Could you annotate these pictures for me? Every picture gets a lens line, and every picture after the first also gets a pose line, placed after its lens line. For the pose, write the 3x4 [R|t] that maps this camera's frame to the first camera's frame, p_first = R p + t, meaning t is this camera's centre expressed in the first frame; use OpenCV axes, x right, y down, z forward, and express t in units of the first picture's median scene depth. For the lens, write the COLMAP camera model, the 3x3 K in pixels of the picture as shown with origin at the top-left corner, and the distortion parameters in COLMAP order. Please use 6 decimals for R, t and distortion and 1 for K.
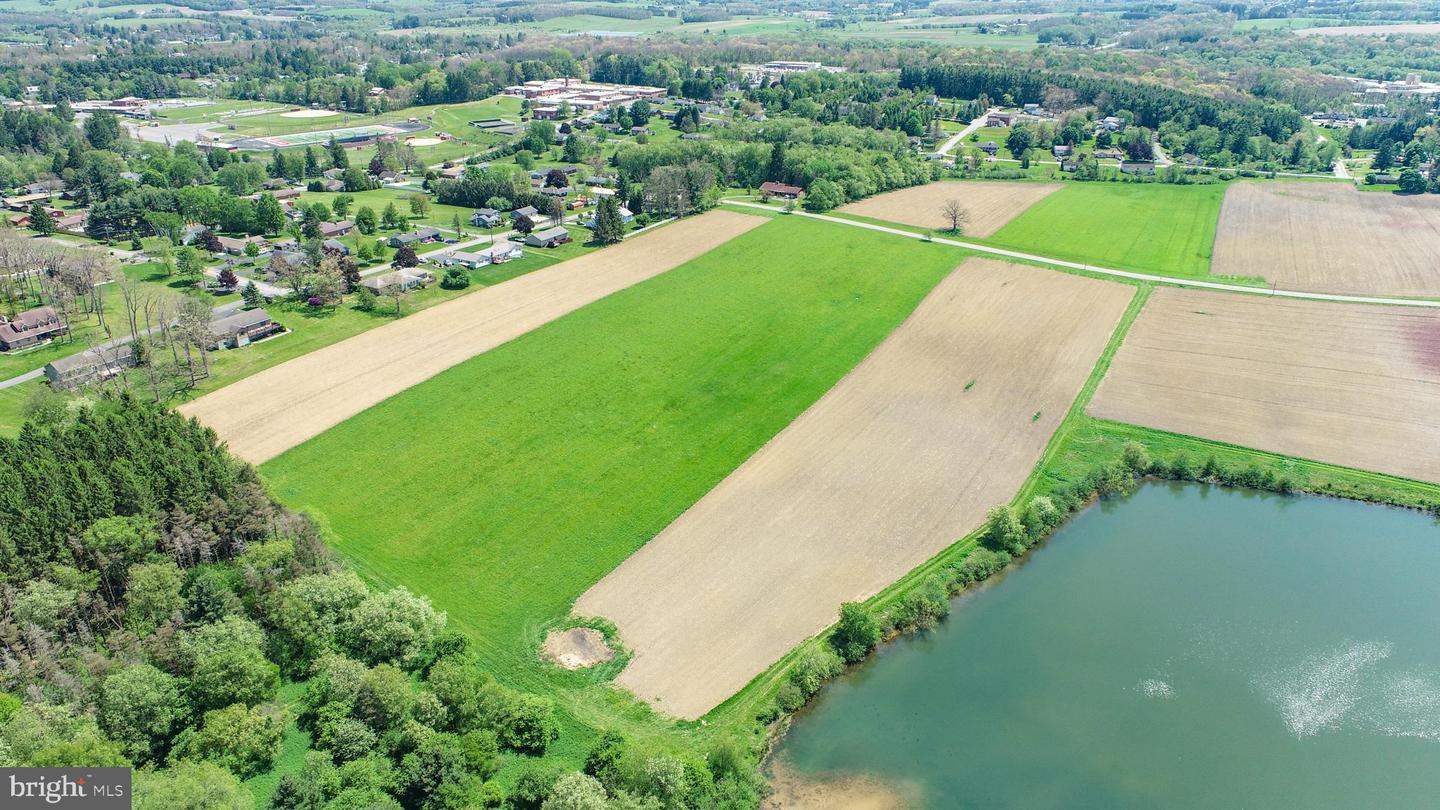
lens RADIAL K [[974.5, 0, 719.4], [0, 974.5, 403.6], [0, 0, 1]] dist [-0.013226, 0.006216]
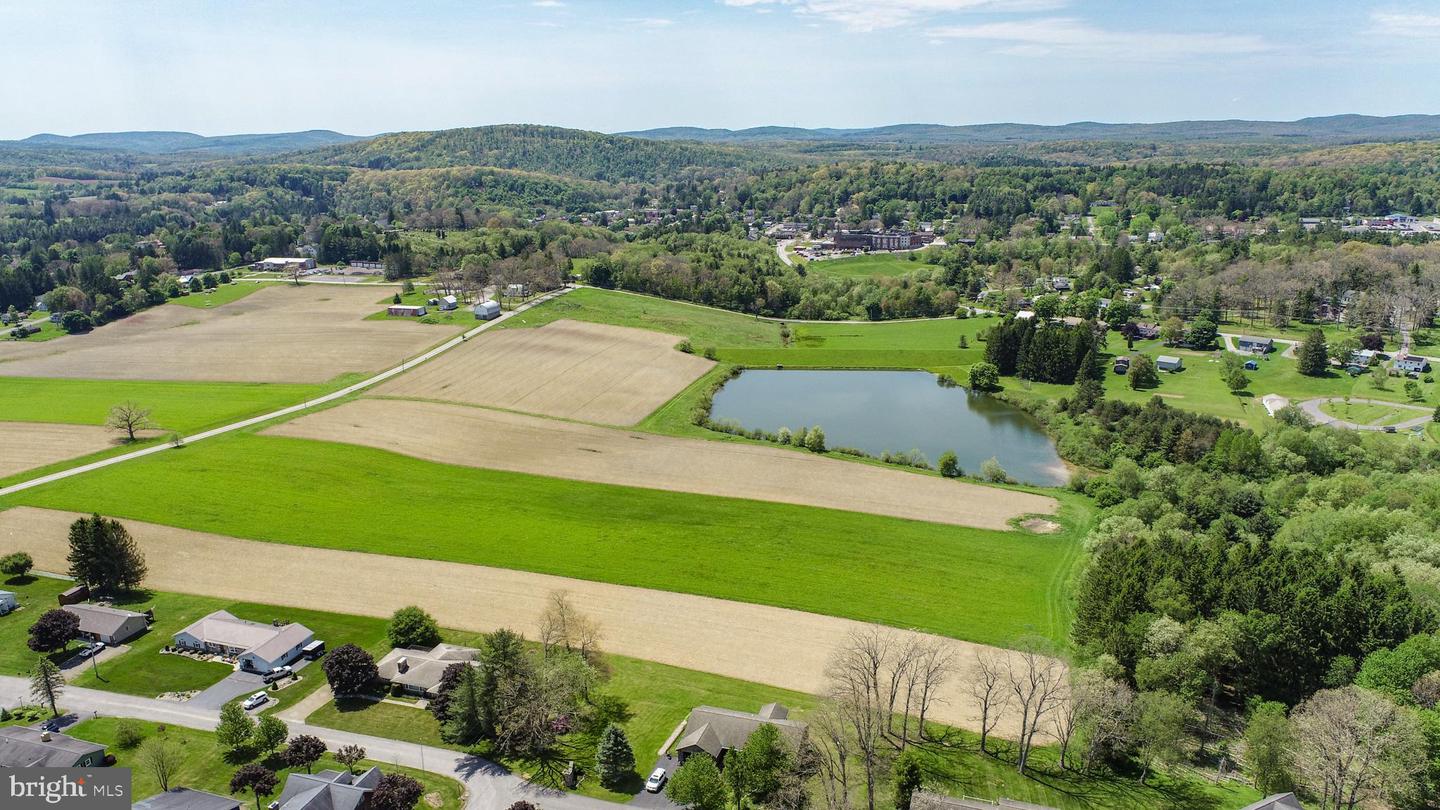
lens RADIAL K [[974.9, 0, 721.3], [0, 974.9, 398.1], [0, 0, 1]] dist [-0.016337, 0.007728]
pose [[-0.217108, -0.248976, 0.943862, -0.770210], [0.404140, 0.857236, 0.319087, -0.334632], [-0.888558, 0.450729, -0.085492, 0.784169]]
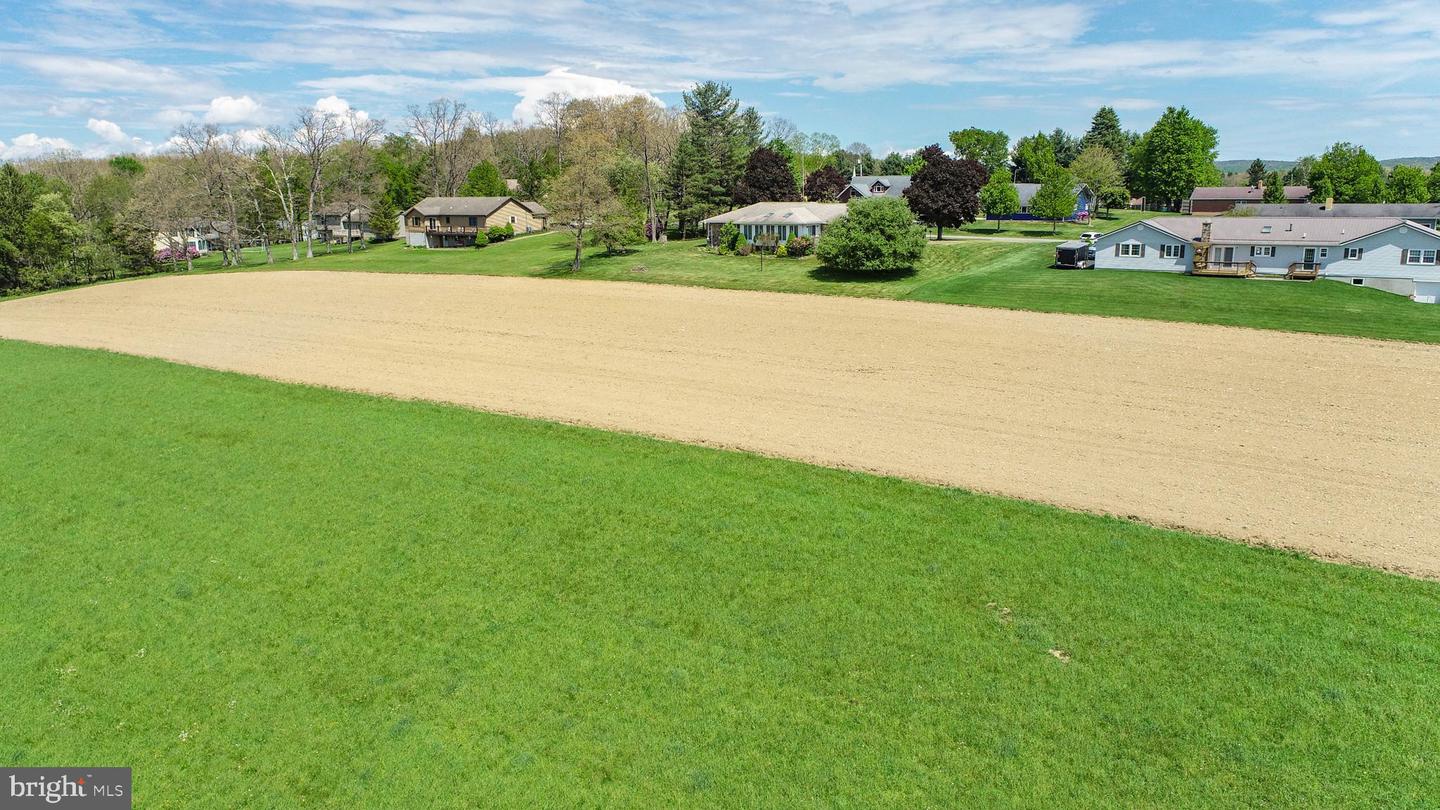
lens RADIAL K [[967.0, 0, 718.9], [0, 967.0, 426.3], [0, 0, 1]] dist [-0.012124, 0.002469]
pose [[-0.084741, 0.221548, -0.971460, -0.004826], [-0.391455, 0.889173, 0.236929, -0.124750], [0.916287, 0.400360, 0.011377, 0.928182]]
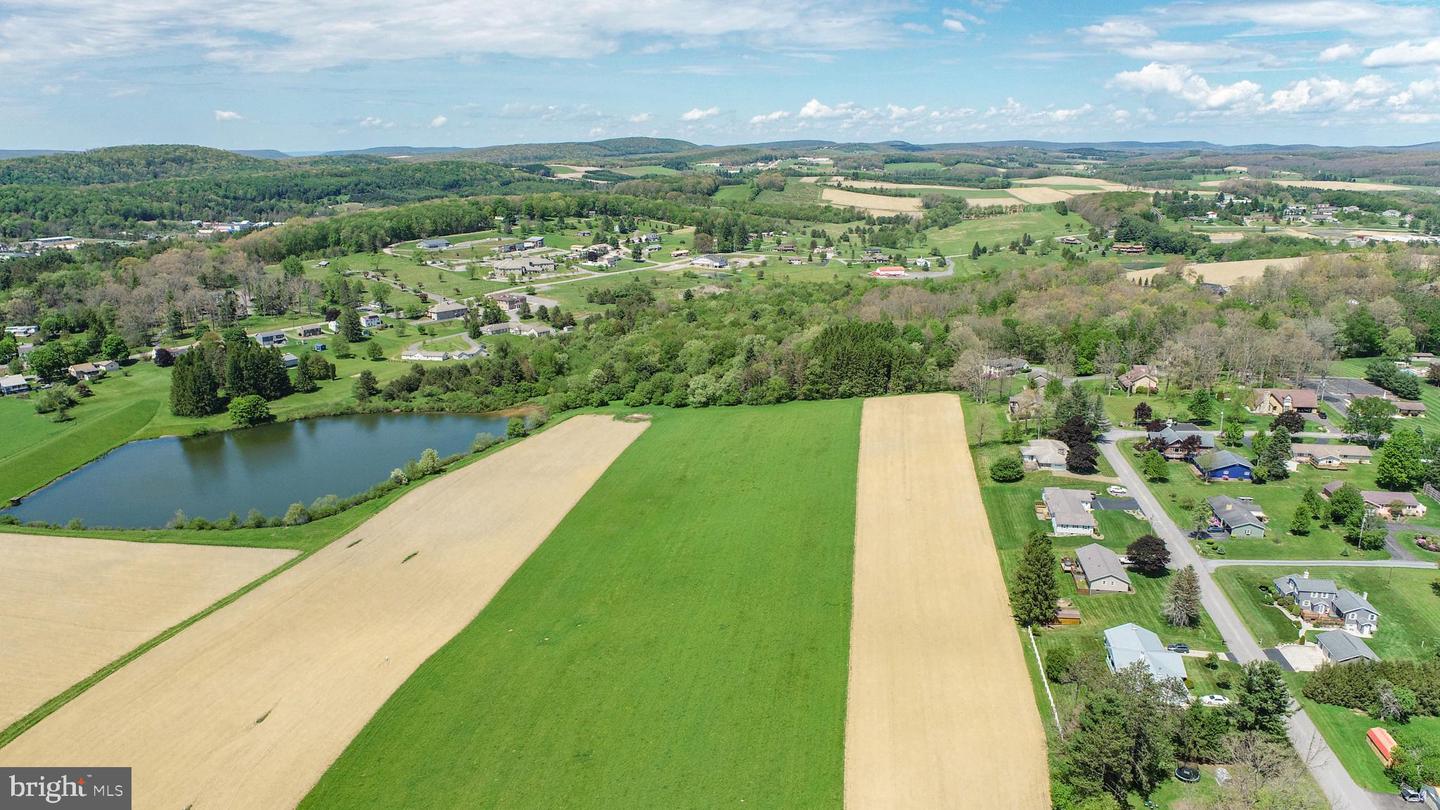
lens RADIAL K [[974.5, 0, 719.4], [0, 974.5, 403.6], [0, 0, 1]] dist [-0.013226, 0.006216]
pose [[-0.933194, 0.098027, -0.345746, 0.244355], [-0.136057, 0.794093, 0.592372, -0.614722], [0.332623, 0.599839, -0.727705, 1.427147]]
